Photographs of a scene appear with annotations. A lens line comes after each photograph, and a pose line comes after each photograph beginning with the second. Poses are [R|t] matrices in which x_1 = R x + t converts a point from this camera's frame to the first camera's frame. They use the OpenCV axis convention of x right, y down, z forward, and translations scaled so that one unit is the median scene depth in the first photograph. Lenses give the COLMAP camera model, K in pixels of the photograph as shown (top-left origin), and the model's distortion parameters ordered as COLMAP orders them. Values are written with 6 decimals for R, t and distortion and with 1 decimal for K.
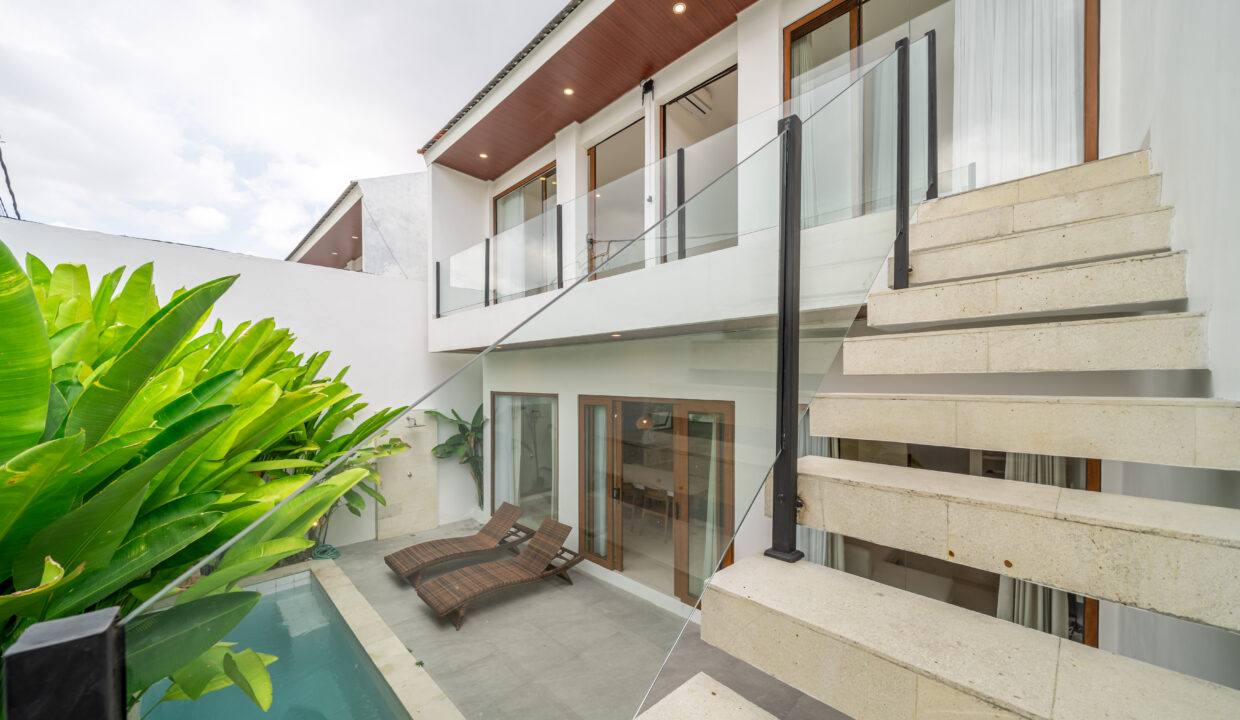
lens RADIAL K [[426.0, 0, 599.5], [0, 426.0, 378.7], [0, 0, 1]] dist [-0.007626, 0.000456]
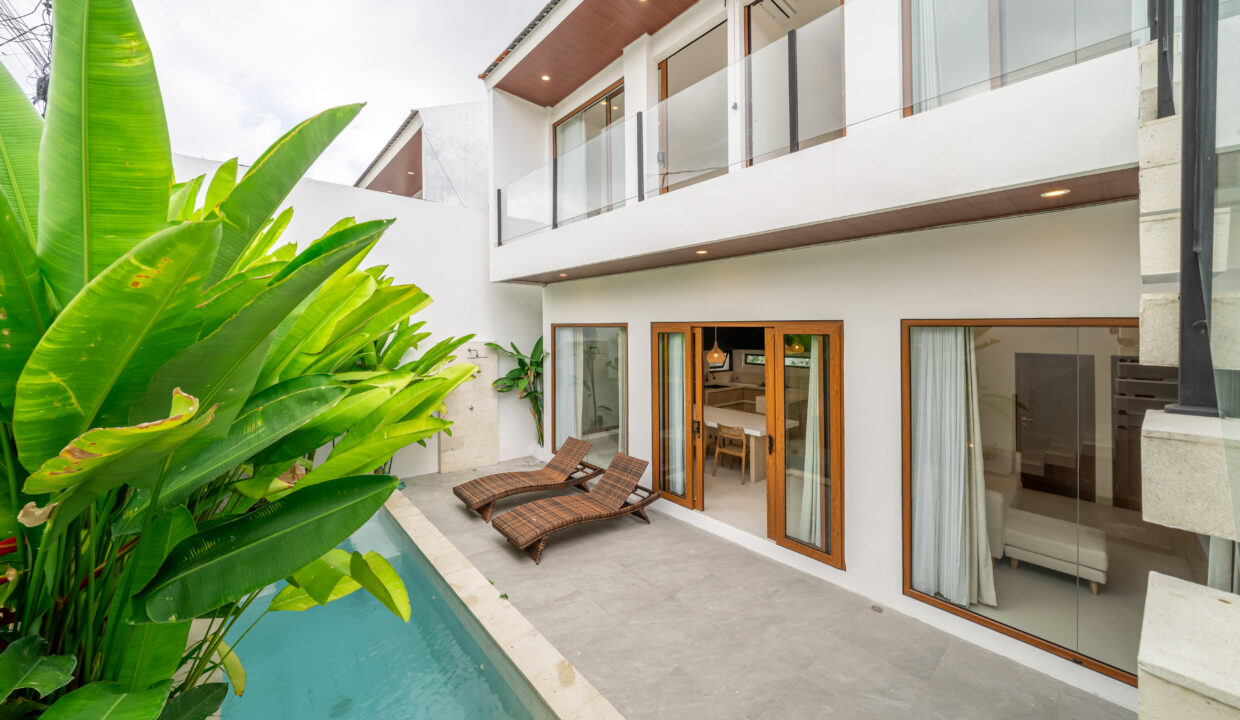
lens RADIAL K [[426.0, 0, 596.7], [0, 426.0, 333.4], [0, 0, 1]] dist [-0.007626, 0.000456]
pose [[0.997206, 0.001784, -0.074679, -0.112174], [-0.001877, 0.999998, -0.001170, 0.071593], [0.074677, 0.001307, 0.997207, 0.066186]]
